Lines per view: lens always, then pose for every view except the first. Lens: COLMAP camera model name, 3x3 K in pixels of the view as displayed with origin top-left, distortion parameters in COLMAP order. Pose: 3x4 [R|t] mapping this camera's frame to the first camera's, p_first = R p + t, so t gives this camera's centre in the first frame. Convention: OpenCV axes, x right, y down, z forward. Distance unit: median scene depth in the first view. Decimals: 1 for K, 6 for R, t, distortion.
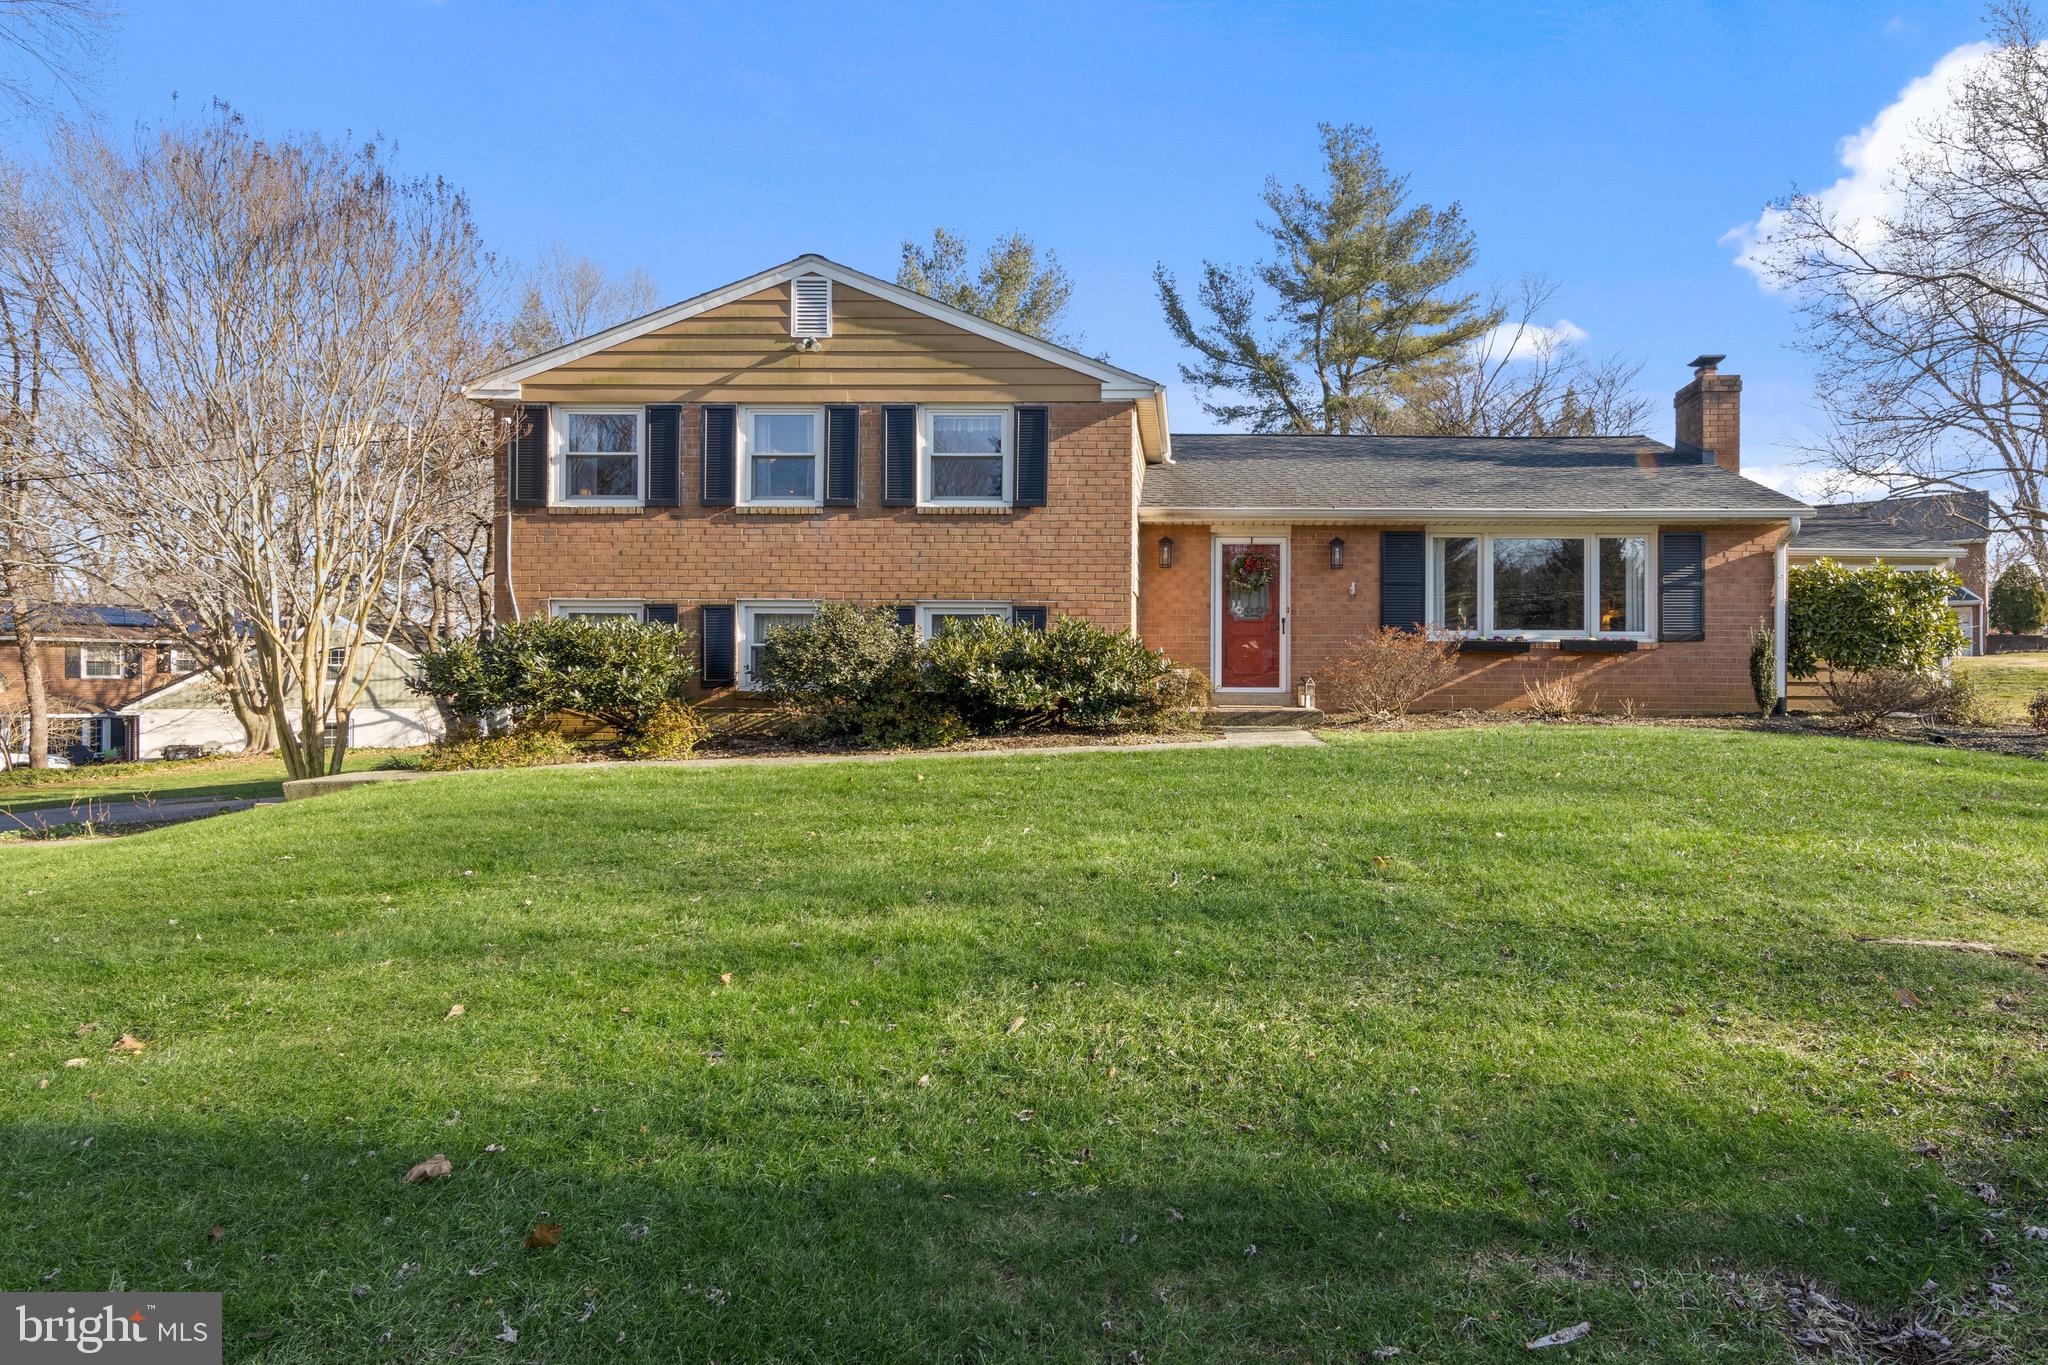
lens RADIAL K [[1053.1, 0, 1026.9], [0, 1053.1, 692.3], [0, 0, 1]] dist [0.016647, -0.005099]
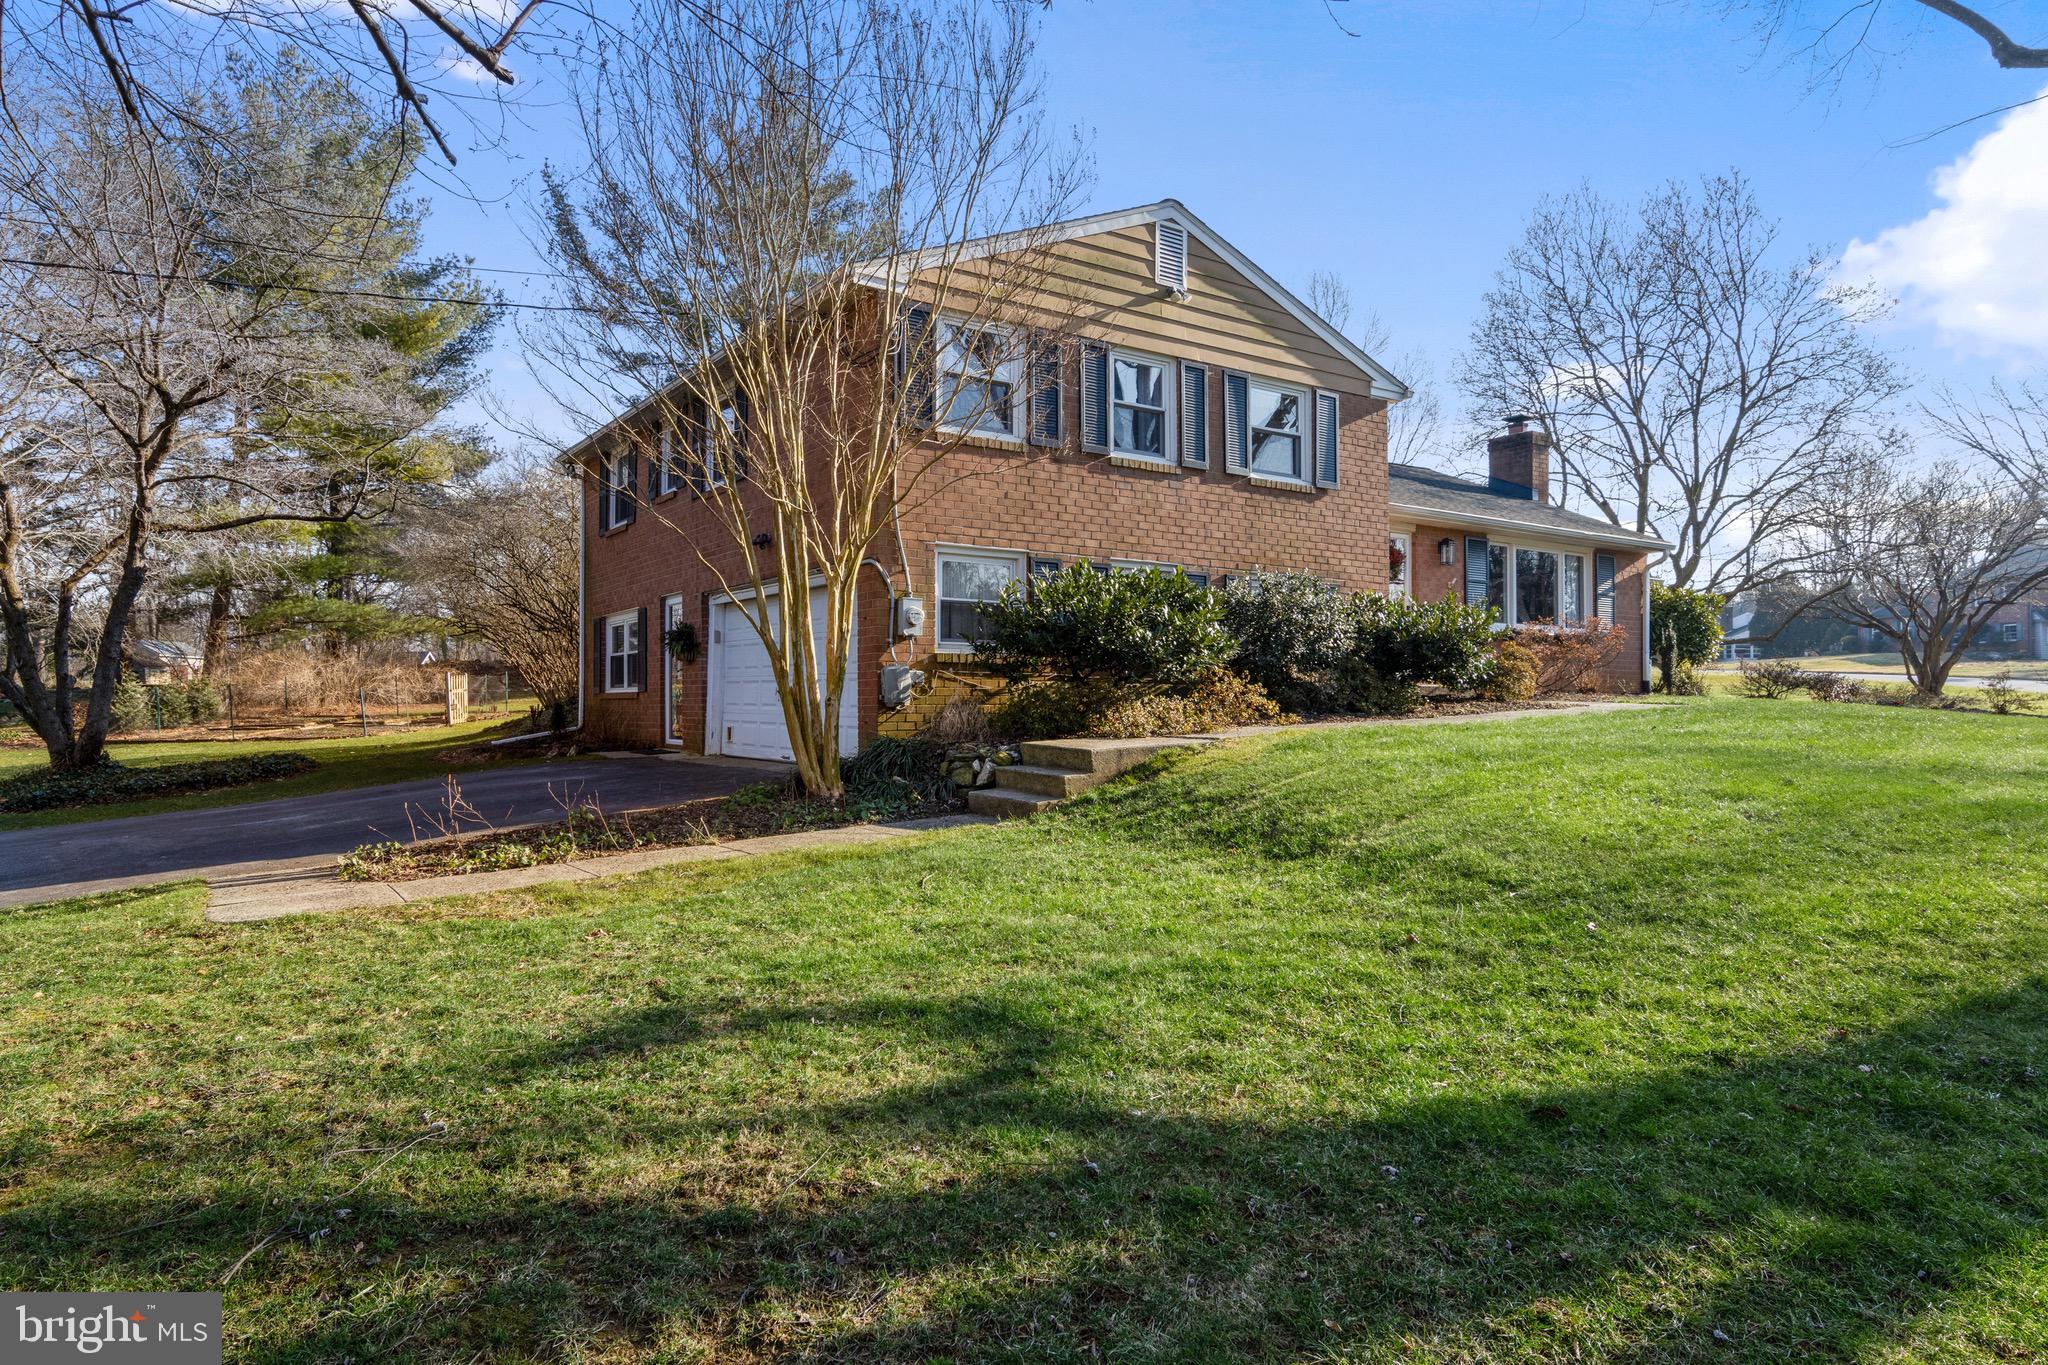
lens RADIAL K [[1239.9, 0, 1019.3], [0, 1239.9, 684.1], [0, 0, 1]] dist [0.005204, 0.000383]
pose [[0.813975, 0.007354, 0.580854, -0.954469], [-0.000046, 0.999921, -0.012595, 0.033467], [-0.580900, 0.010226, 0.813910, 0.176966]]
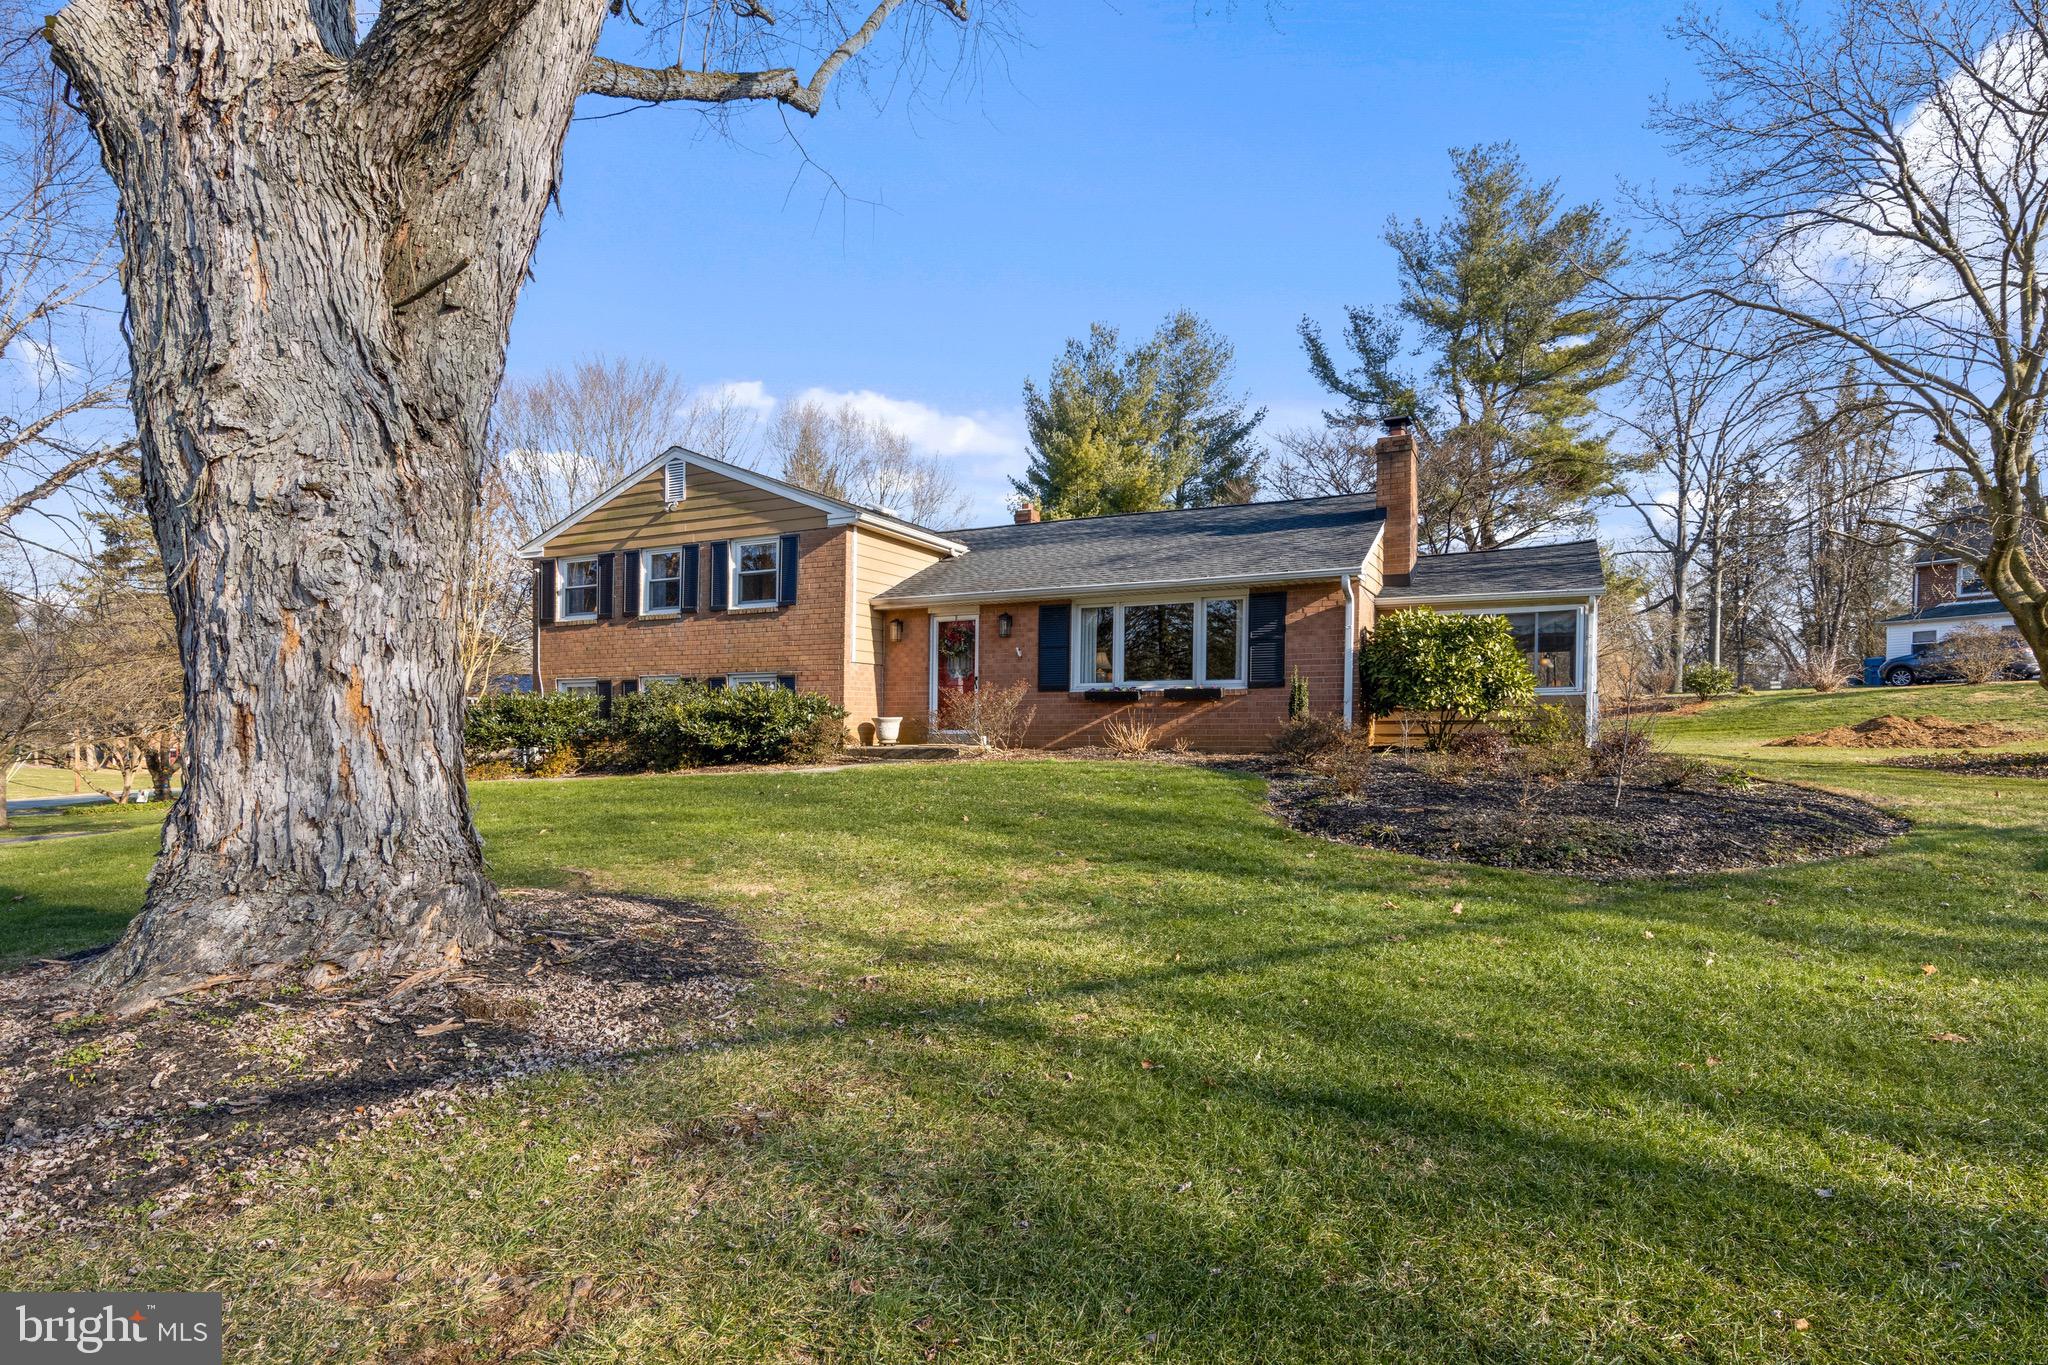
lens RADIAL K [[1053.1, 0, 1037.9], [0, 1053.1, 728.3], [0, 0, 1]] dist [0.016647, -0.005099]
pose [[0.902621, -0.007953, -0.430362, 0.909545], [0.008430, 0.999964, -0.000799, -0.005518], [0.430353, -0.002906, 0.902656, -0.142445]]
